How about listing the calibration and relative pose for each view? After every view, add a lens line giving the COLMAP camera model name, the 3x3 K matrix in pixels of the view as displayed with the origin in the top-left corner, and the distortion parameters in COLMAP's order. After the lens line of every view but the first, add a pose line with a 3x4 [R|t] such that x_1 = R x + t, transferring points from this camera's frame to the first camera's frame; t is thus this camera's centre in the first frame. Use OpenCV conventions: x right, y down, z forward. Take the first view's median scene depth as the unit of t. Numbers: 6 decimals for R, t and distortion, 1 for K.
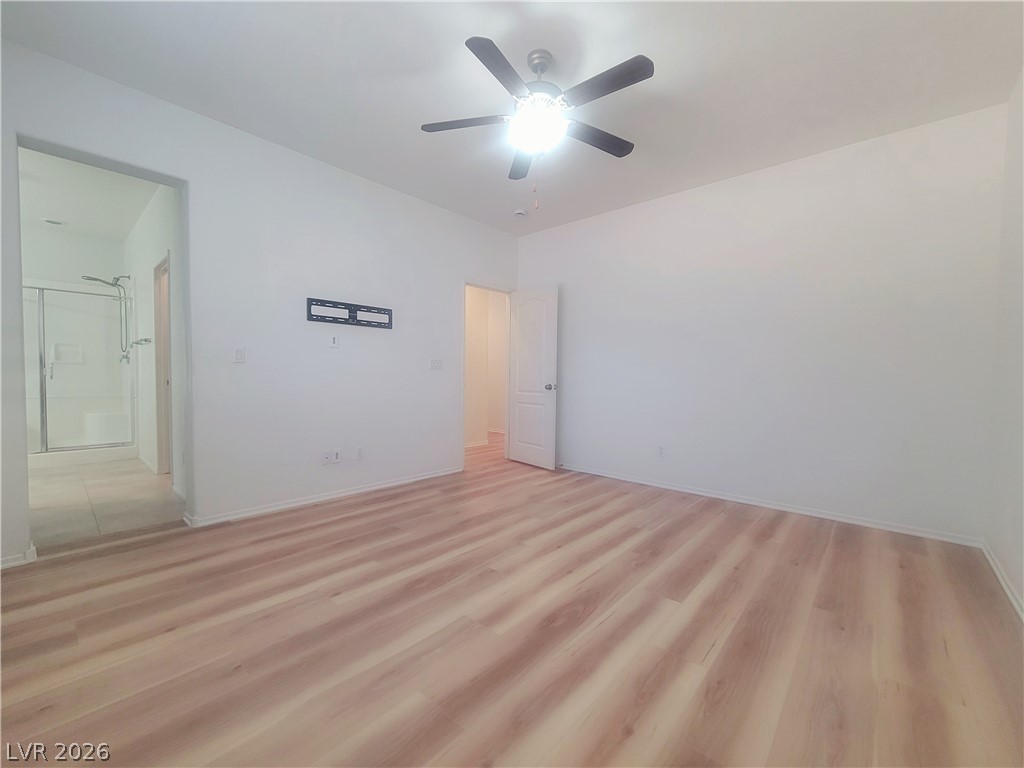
lens RADIAL K [[417.9, 0, 514.3], [0, 417.9, 385.8], [0, 0, 1]] dist [-0.002886, 0.000465]
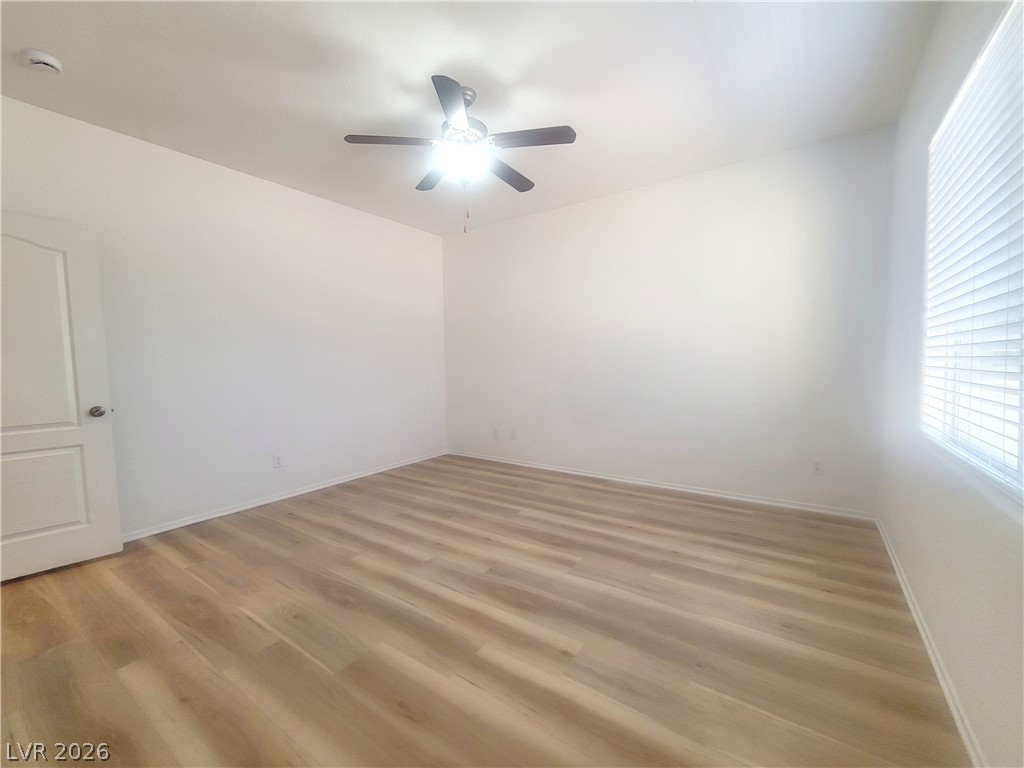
lens RADIAL K [[417.9, 0, 515.0], [0, 417.9, 384.2], [0, 0, 1]] dist [-0.002886, 0.000465]
pose [[-0.116183, -0.072839, 0.990553, -0.873758], [0.040535, 0.996129, 0.078003, -0.089208], [-0.992400, 0.049215, -0.112781, 0.836893]]
